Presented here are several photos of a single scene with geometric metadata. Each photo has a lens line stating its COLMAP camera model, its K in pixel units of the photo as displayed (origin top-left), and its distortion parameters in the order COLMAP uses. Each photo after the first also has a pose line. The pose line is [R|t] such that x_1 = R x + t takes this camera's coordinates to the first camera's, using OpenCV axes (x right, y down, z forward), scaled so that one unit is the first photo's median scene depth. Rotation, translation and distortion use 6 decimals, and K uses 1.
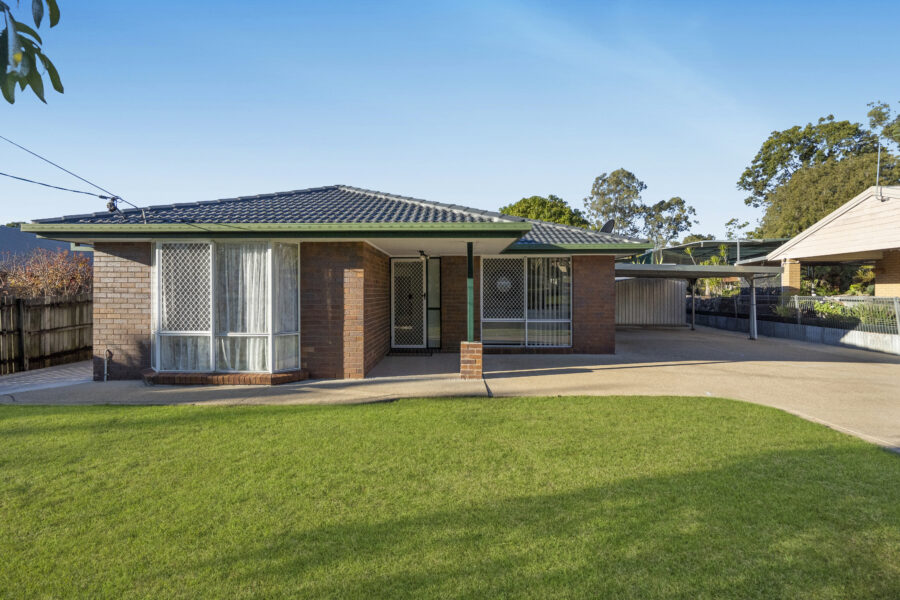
lens RADIAL K [[417.7, 0, 449.3], [0, 417.7, 299.0], [0, 0, 1]] dist [0.033487, 0.000265]
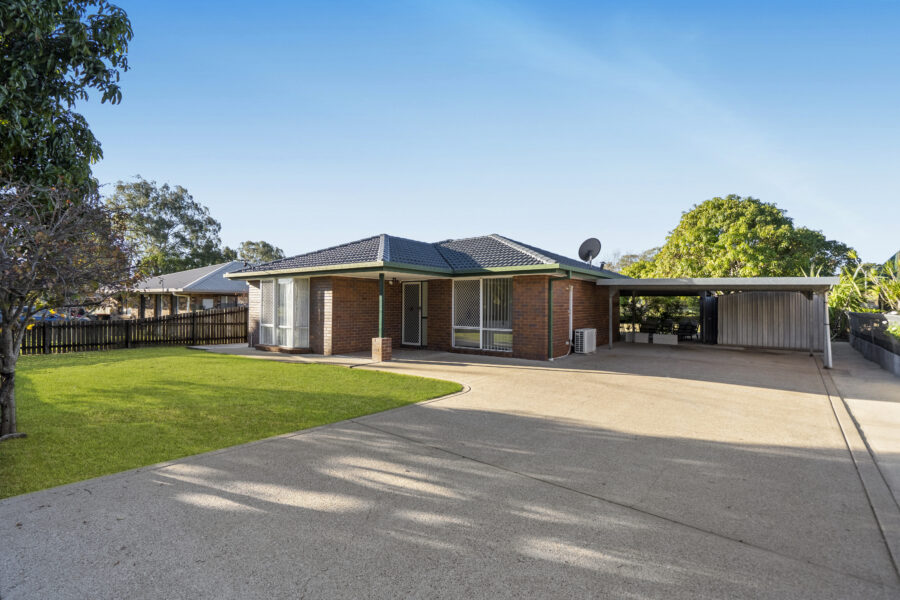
lens RADIAL K [[417.7, 0, 453.3], [0, 417.7, 298.5], [0, 0, 1]] dist [0.033487, 0.000265]
pose [[0.822081, -0.002466, -0.569365, 0.835622], [-0.017080, 0.999434, -0.028989, -0.001437], [0.569114, 0.033556, 0.821573, -0.089083]]
